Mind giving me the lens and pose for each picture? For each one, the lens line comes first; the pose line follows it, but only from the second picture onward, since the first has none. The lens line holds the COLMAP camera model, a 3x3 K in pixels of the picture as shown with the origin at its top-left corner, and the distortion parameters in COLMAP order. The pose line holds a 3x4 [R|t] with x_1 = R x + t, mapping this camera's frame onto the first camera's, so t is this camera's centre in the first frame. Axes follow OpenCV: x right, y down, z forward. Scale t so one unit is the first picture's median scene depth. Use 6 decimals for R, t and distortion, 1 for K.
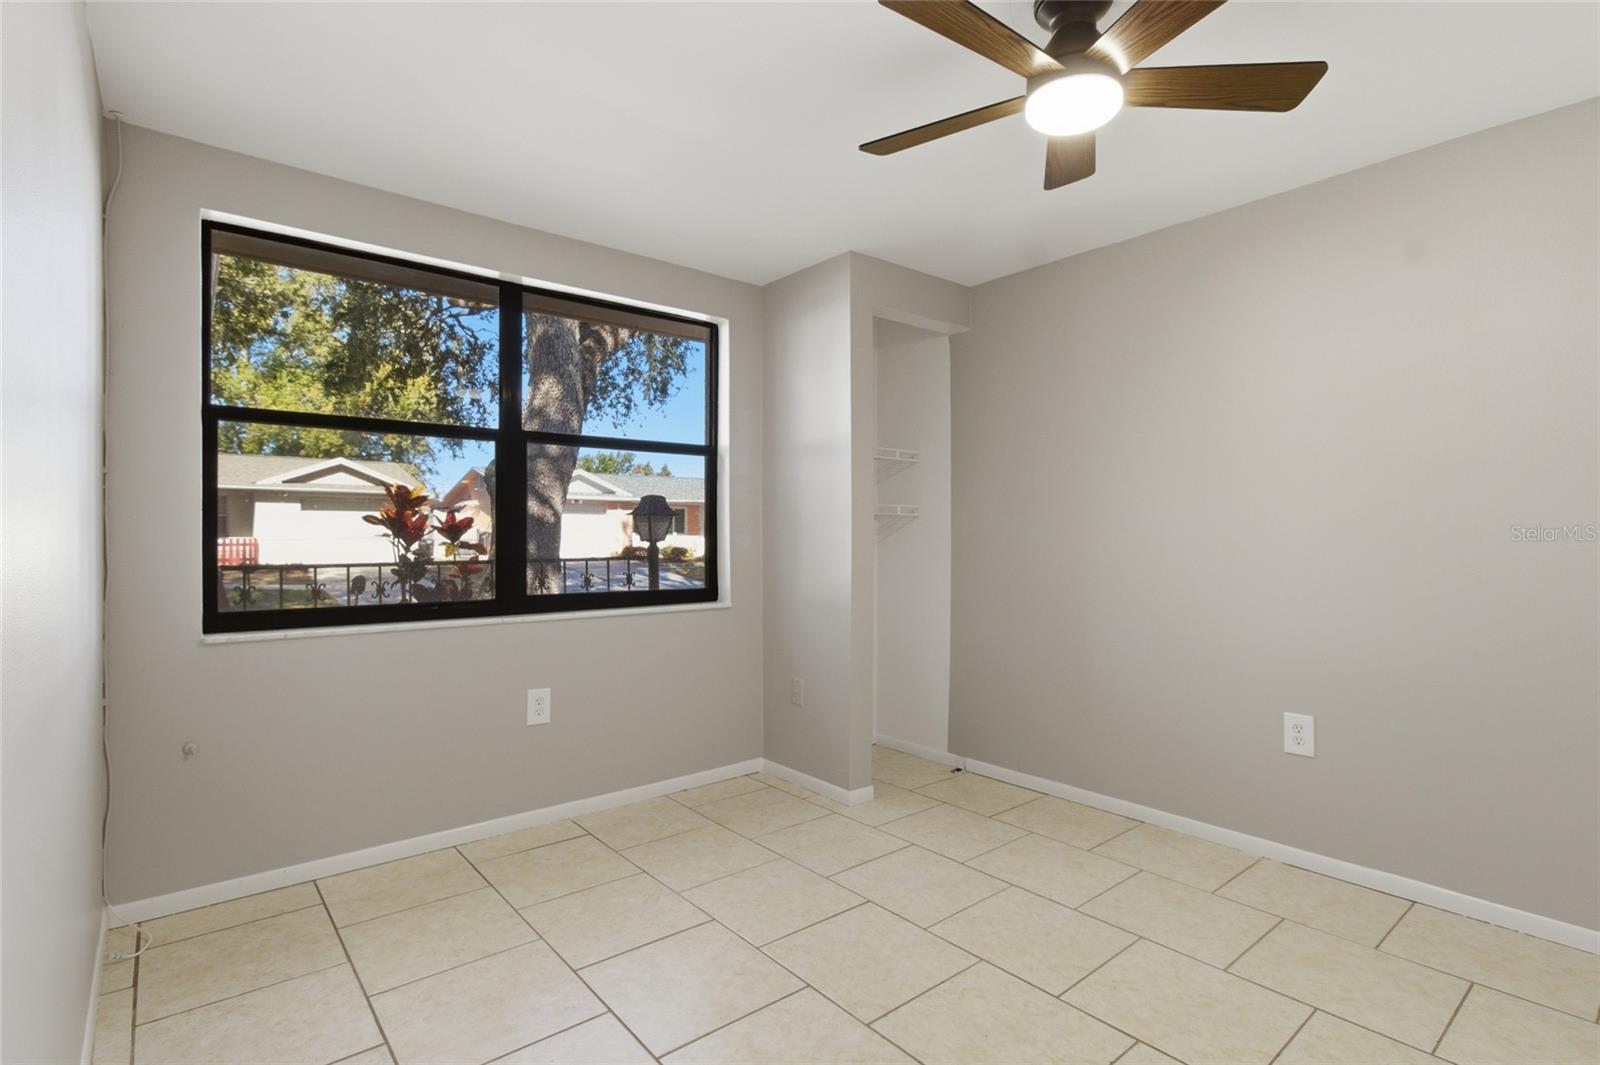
lens RADIAL K [[760.7, 0, 808.8], [0, 760.7, 539.9], [0, 0, 1]] dist [-0.011546, 0.001756]
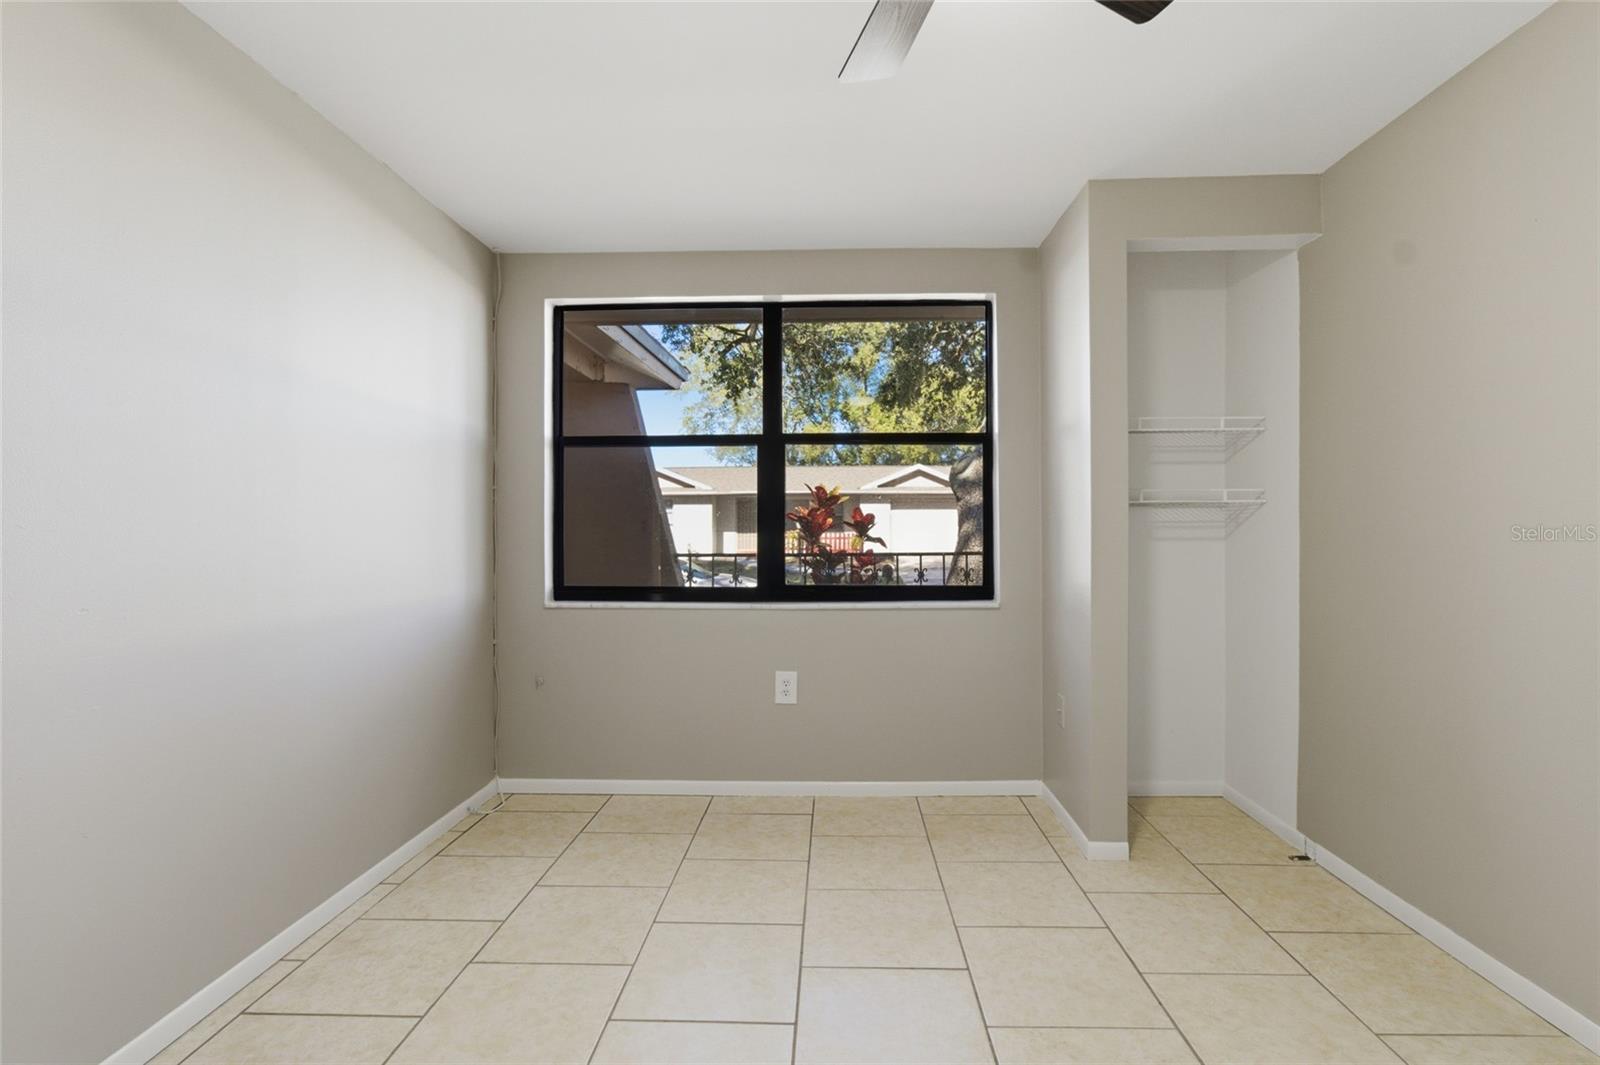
lens RADIAL K [[752.4, 0, 808.8], [0, 752.4, 533.2], [0, 0, 1]] dist [-0.034442, 0.026328]
pose [[0.754363, 0.000276, -0.656457, 0.307805], [-0.001184, 0.999999, -0.000940, -0.000022], [0.656456, 0.001486, 0.754362, 0.170565]]
